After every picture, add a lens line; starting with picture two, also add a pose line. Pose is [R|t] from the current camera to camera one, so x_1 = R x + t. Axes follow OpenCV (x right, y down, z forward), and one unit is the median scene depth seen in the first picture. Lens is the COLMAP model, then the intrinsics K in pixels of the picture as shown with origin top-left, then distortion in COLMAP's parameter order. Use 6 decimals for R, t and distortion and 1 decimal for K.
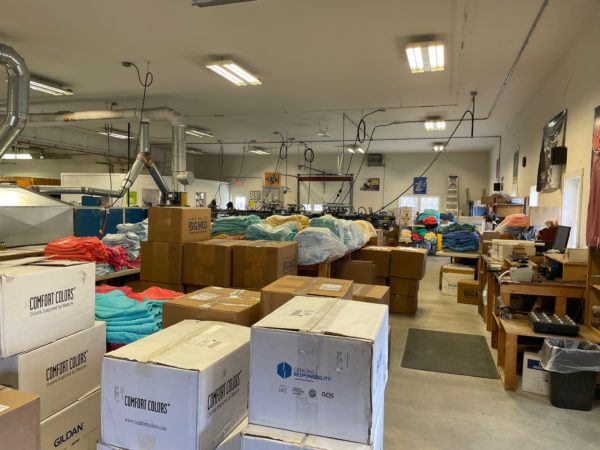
lens RADIAL K [[449.8, 0, 300.0], [0, 449.8, 225.0], [0, 0, 1]] dist [0.081229, -0.126260]
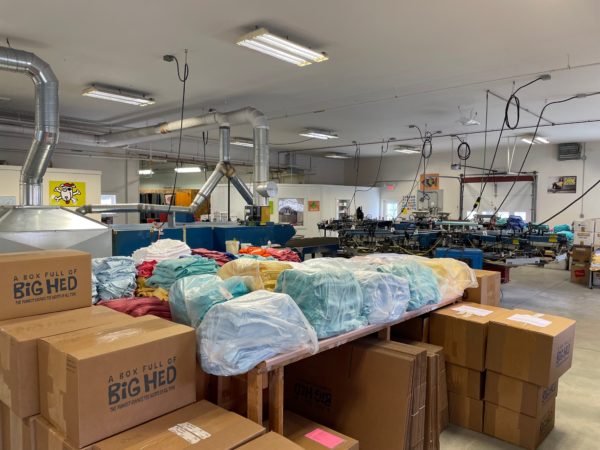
lens RADIAL K [[442.9, 0, 300.0], [0, 442.9, 225.0], [0, 0, 1]] dist [0.073547, -0.099220]
pose [[0.907209, 0.006740, -0.420627, 0.099329], [-0.007624, 0.999971, -0.000421, -0.025377], [0.420612, 0.003589, 0.907234, 0.187886]]
